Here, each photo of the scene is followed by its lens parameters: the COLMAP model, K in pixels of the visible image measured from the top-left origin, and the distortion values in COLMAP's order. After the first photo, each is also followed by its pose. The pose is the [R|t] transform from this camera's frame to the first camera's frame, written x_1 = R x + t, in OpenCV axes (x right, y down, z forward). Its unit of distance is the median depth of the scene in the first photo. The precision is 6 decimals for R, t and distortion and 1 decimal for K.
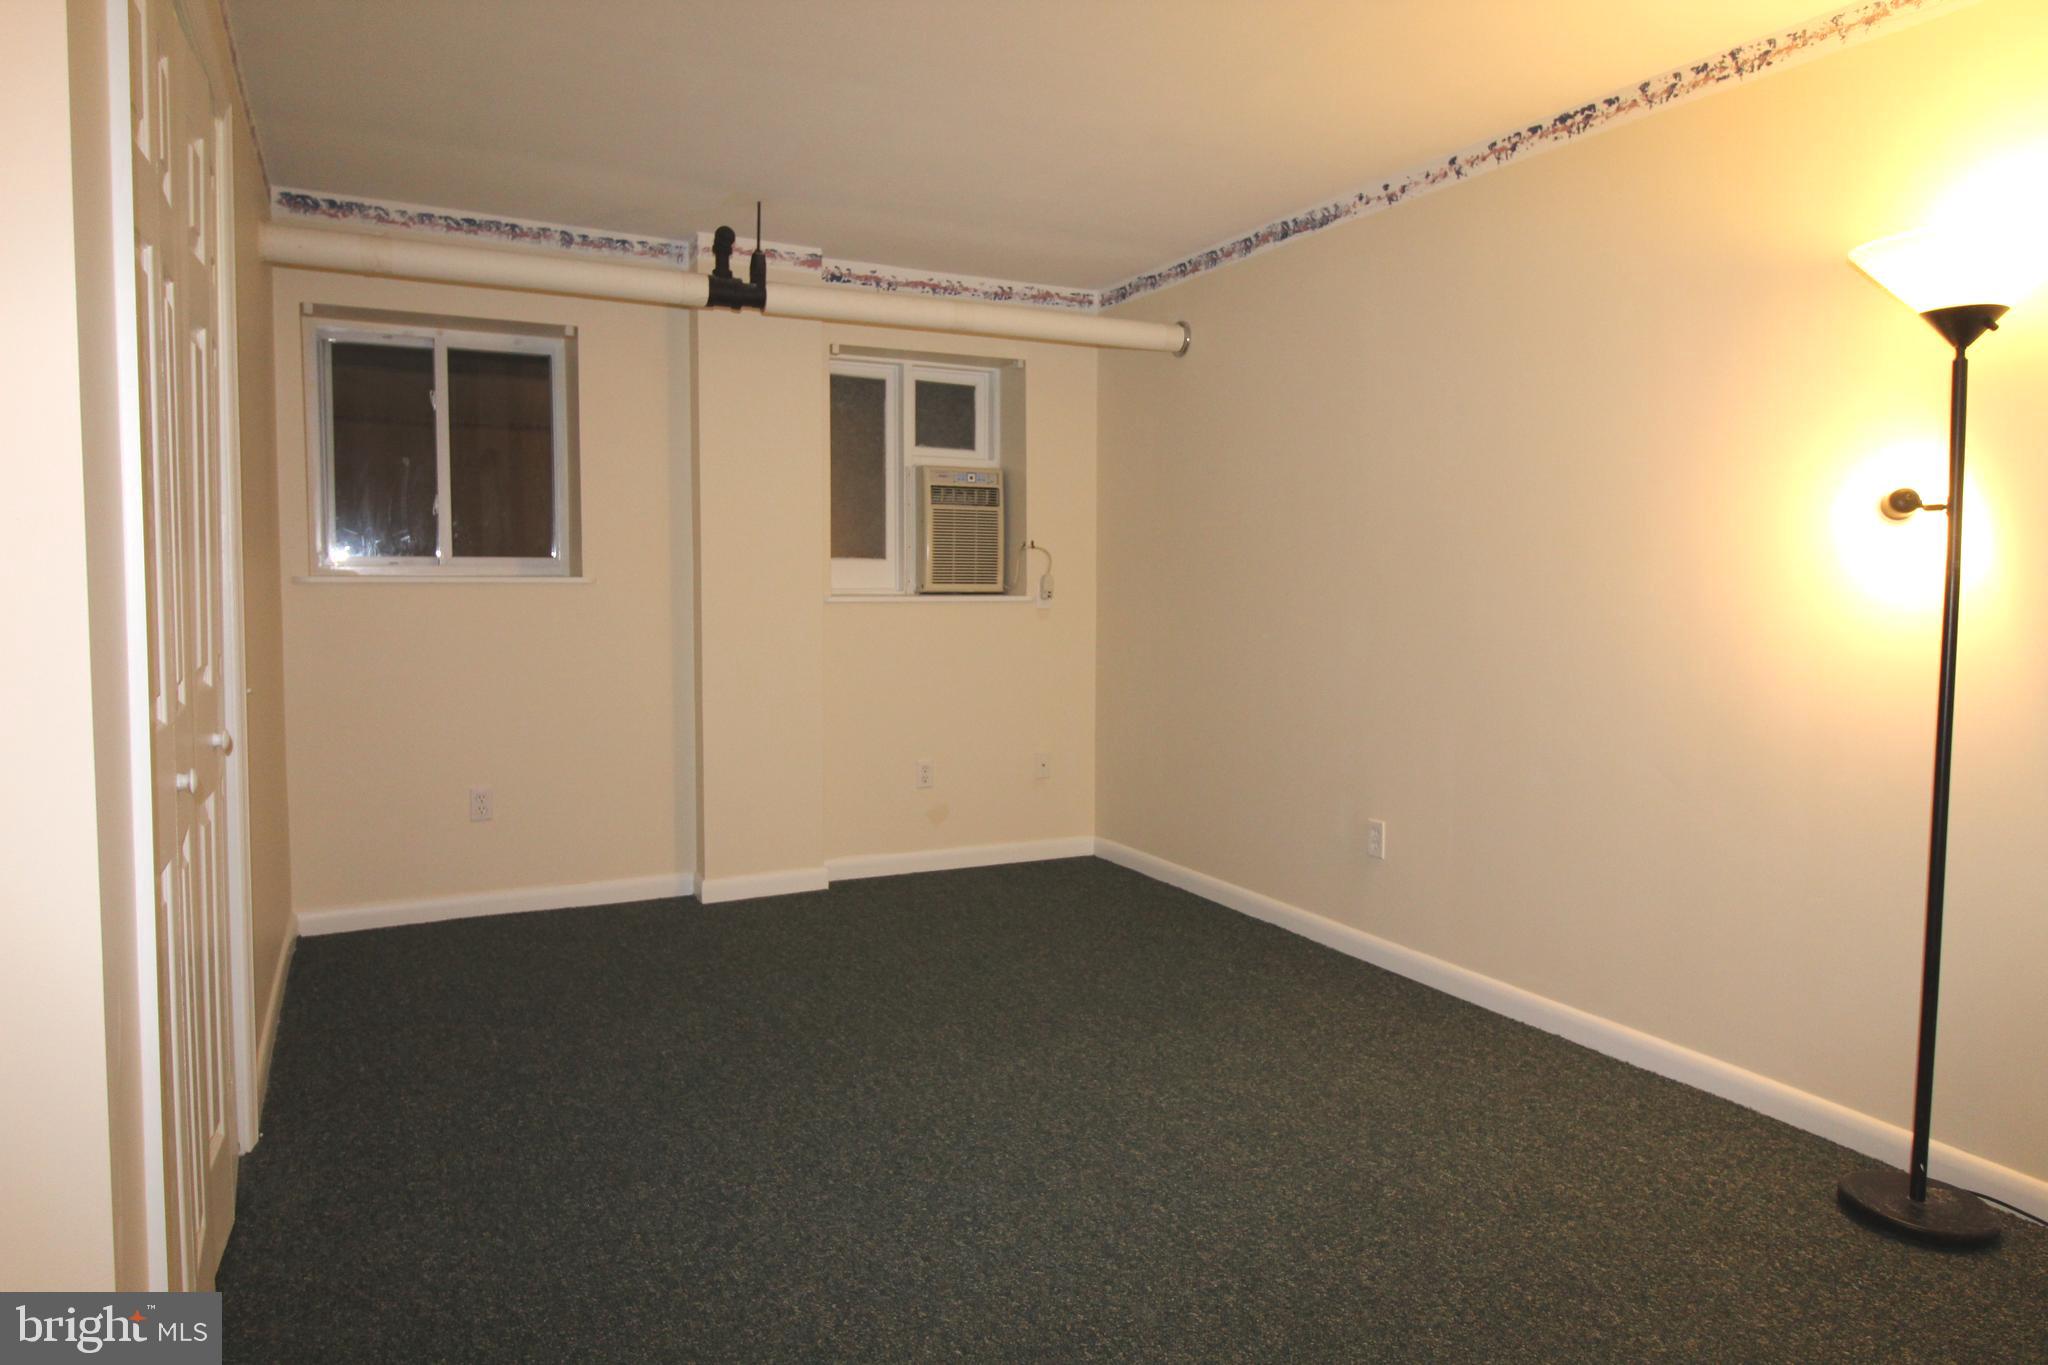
lens RADIAL K [[1277.1, 0, 1033.2], [0, 1277.1, 647.8], [0, 0, 1]] dist [-0.001009, -0.002123]
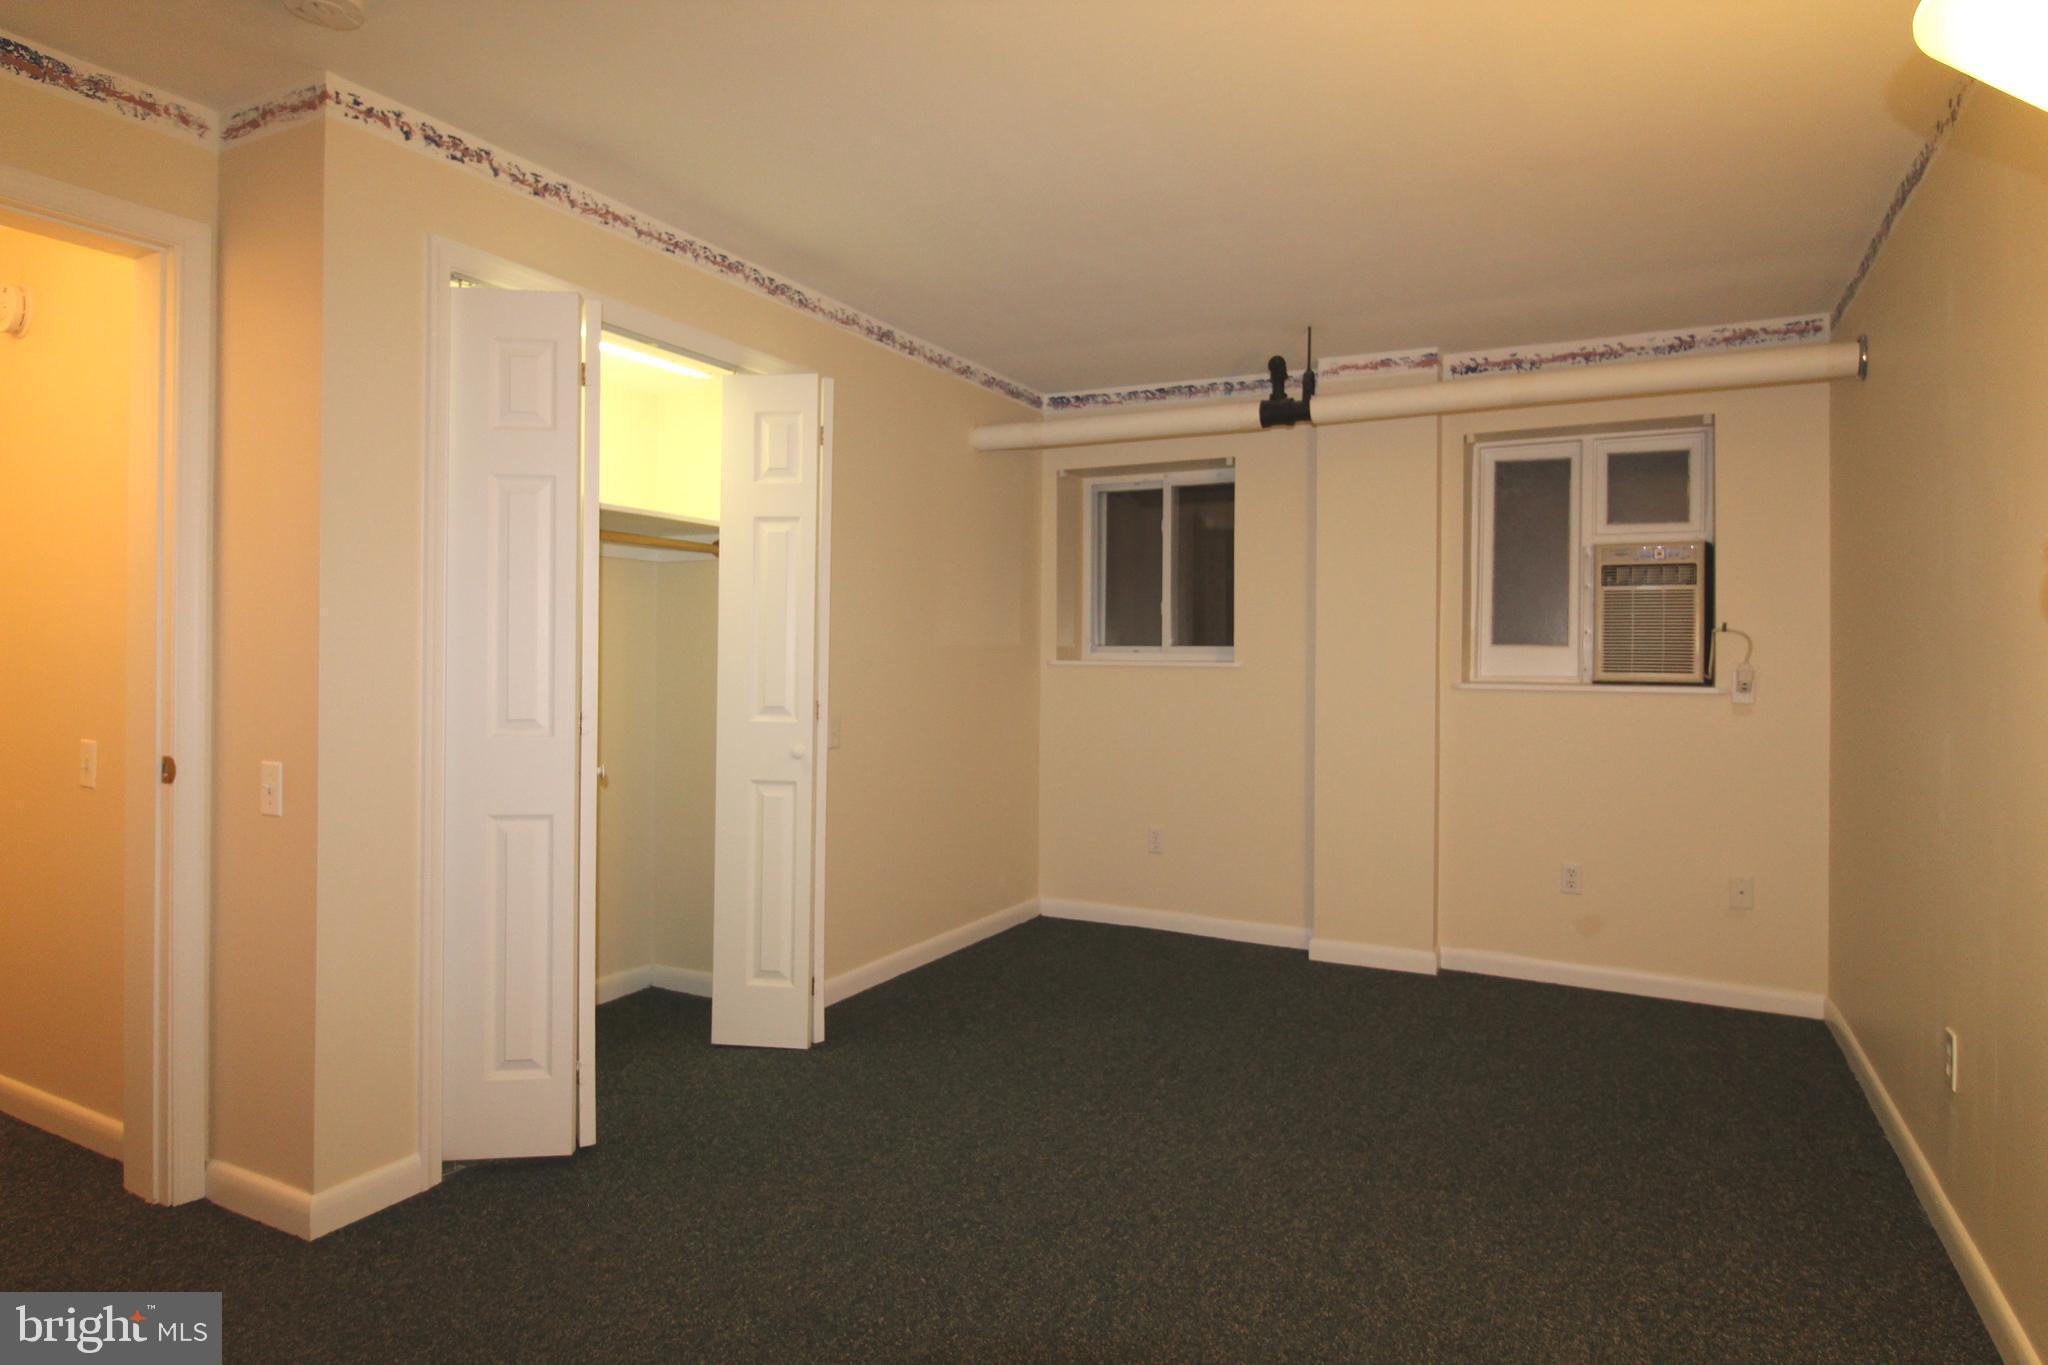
lens RADIAL K [[1148.5, 0, 1014.9], [0, 1148.5, 642.5], [0, 0, 1]] dist [0.002016, -0.009395]
pose [[0.572397, -0.009410, -0.819922, 0.400558], [-0.052432, 0.997468, -0.048051, -0.010736], [0.818298, 0.070494, 0.570454, 0.205273]]
